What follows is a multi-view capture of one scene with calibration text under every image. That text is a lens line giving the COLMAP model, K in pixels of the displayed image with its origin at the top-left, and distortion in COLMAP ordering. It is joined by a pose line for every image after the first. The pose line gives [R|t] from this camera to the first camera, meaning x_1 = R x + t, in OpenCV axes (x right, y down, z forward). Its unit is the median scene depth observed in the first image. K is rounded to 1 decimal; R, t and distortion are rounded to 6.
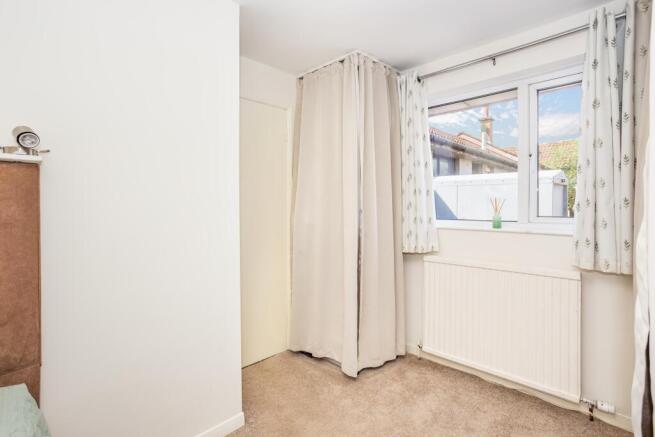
lens RADIAL K [[313.9, 0, 324.0], [0, 313.9, 218.4], [0, 0, 1]] dist [-0.020468, 0.000727]
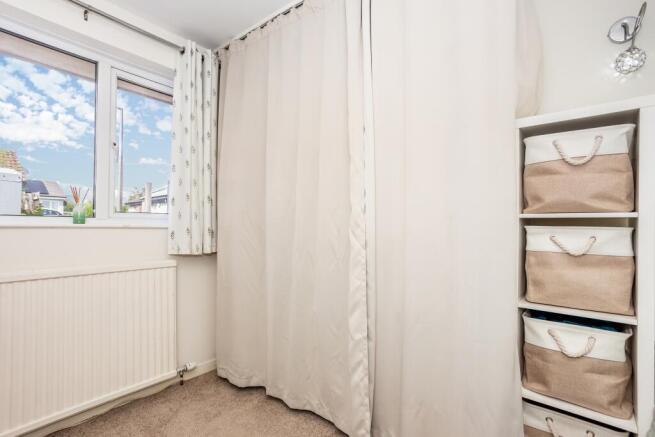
lens RADIAL K [[313.9, 0, 324.0], [0, 313.9, 218.4], [0, 0, 1]] dist [-0.020468, 0.000727]
pose [[-0.130158, 0.016968, 0.991348, -0.368550], [0.022181, 0.999653, -0.014198, 0.050571], [-0.991245, 0.020141, -0.130489, 0.578902]]
